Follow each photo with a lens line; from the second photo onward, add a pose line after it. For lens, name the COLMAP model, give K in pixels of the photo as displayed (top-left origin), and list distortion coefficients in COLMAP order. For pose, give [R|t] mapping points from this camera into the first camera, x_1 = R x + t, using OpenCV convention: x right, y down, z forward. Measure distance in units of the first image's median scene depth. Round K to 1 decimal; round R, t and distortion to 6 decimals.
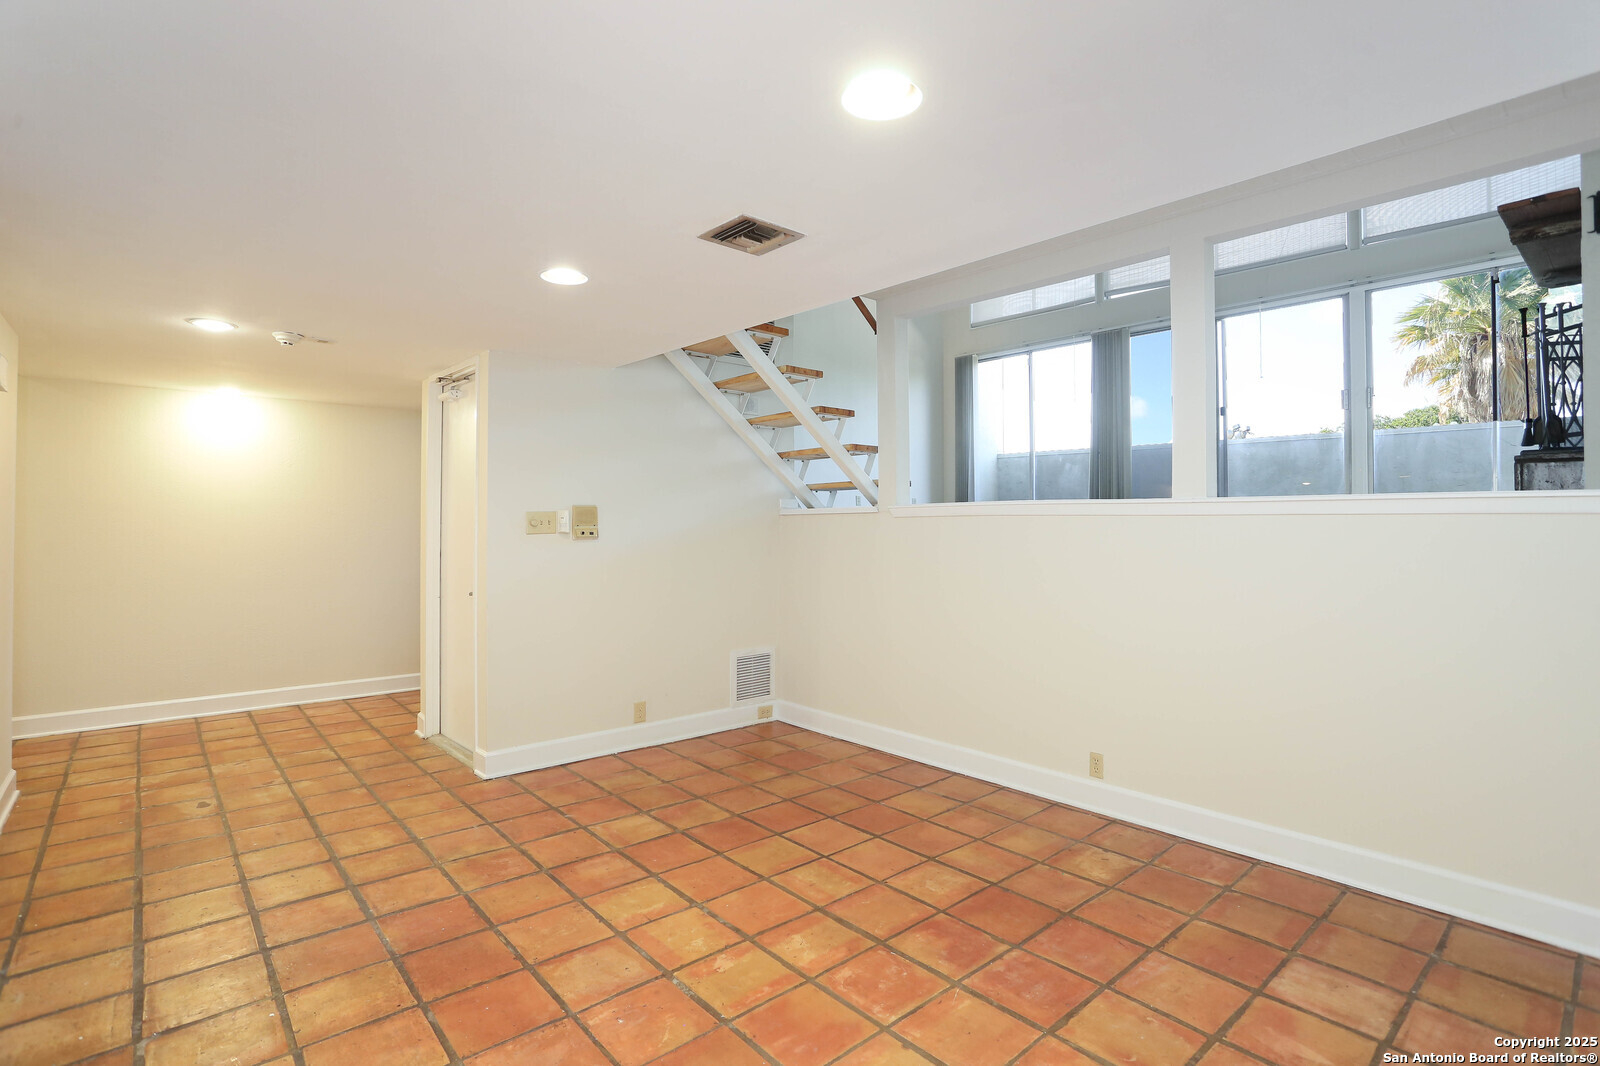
lens RADIAL K [[774.5, 0, 795.8], [0, 774.5, 516.7], [0, 0, 1]] dist [-0.071521, 0.026370]
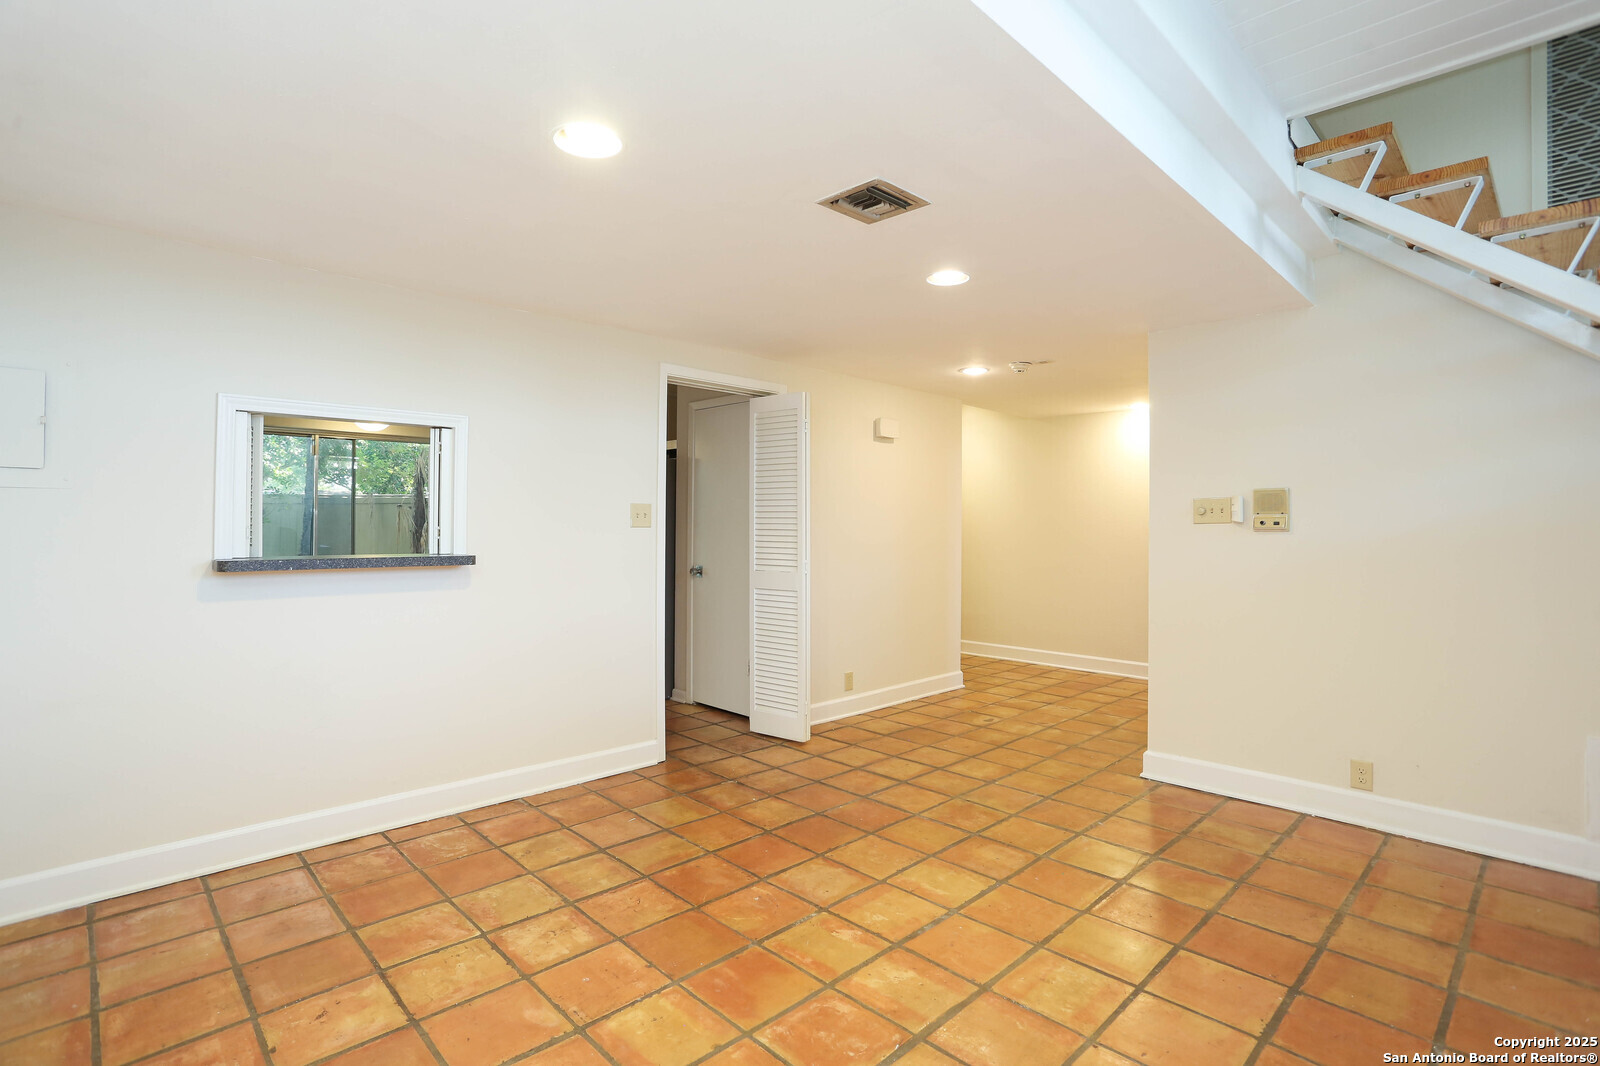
lens RADIAL K [[774.5, 0, 795.8], [0, 774.5, 516.7], [0, 0, 1]] dist [-0.071521, 0.026370]
pose [[0.050406, -0.010264, -0.998676, 0.711144], [0.005165, 0.999936, -0.010016, 0.028295], [0.998715, -0.004653, 0.050456, 0.675948]]
